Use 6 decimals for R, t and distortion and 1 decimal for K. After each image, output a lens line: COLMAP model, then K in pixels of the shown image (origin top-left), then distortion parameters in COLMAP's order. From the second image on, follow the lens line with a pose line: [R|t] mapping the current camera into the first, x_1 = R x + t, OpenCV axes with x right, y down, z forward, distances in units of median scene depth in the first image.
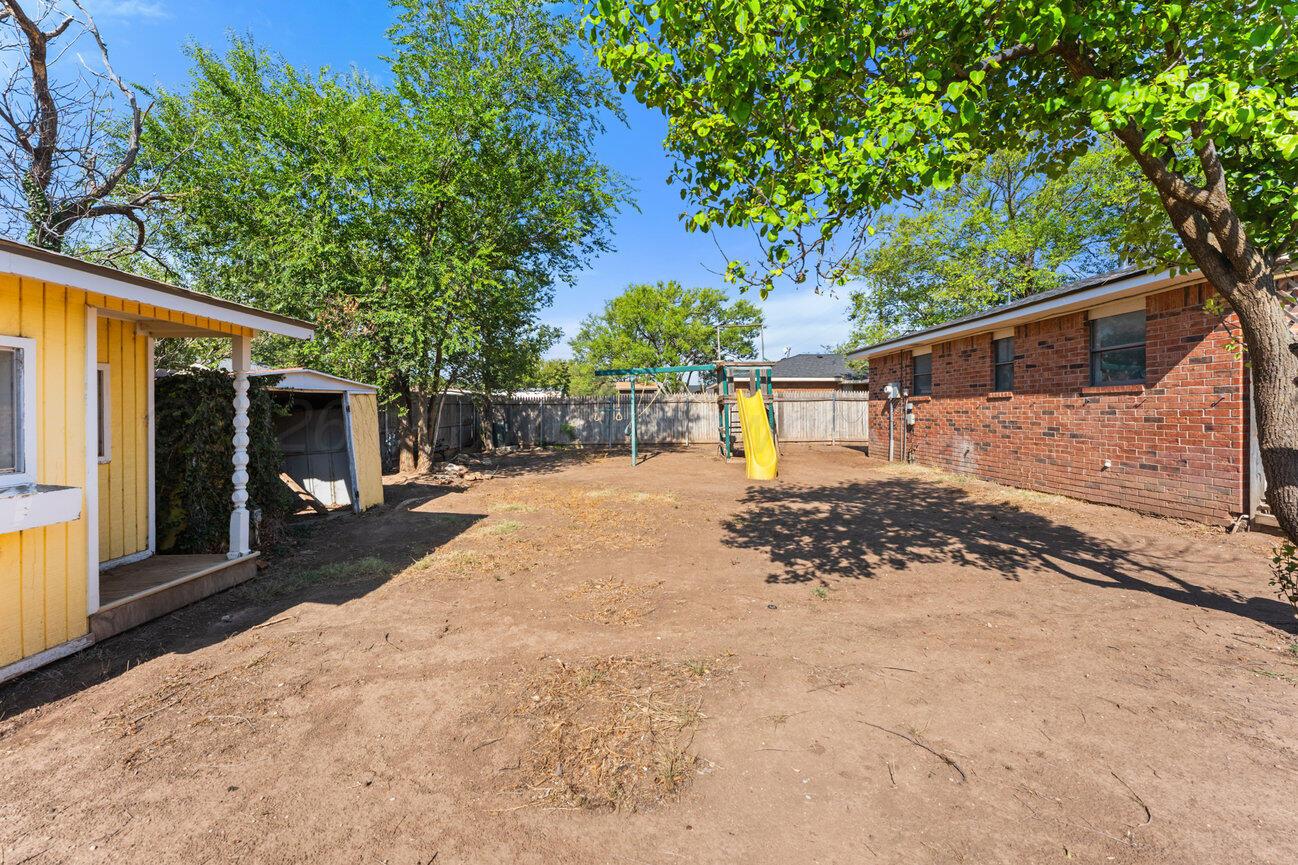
lens RADIAL K [[545.0, 0, 646.9], [0, 545.0, 422.5], [0, 0, 1]] dist [0.003662, -0.000670]
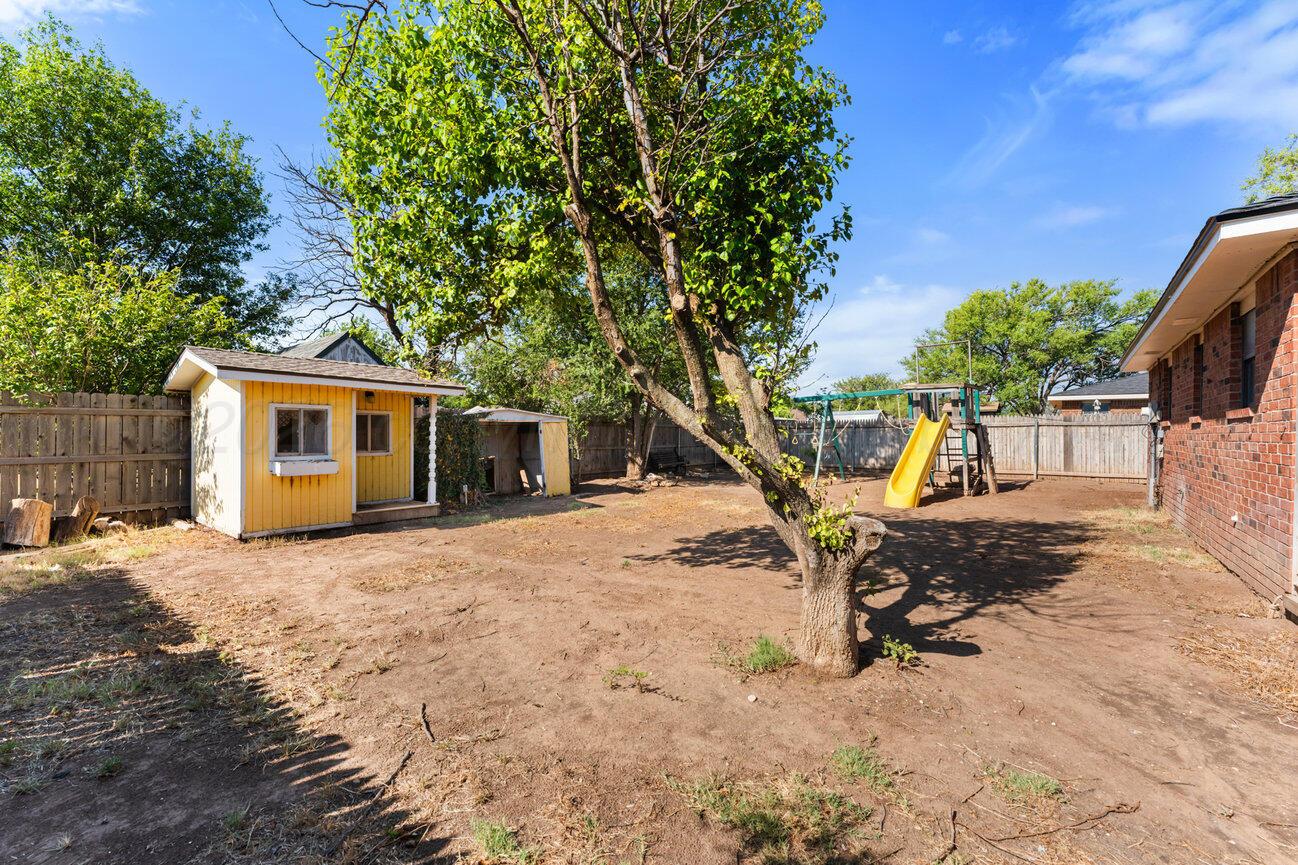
lens RADIAL K [[545.0, 0, 657.6], [0, 545.0, 433.9], [0, 0, 1]] dist [0.003662, -0.000670]
pose [[0.783771, 0.013235, -0.620909, 1.328961], [-0.024313, 0.999660, -0.009381, -0.019395], [0.620574, 0.022448, 0.783827, -0.083399]]
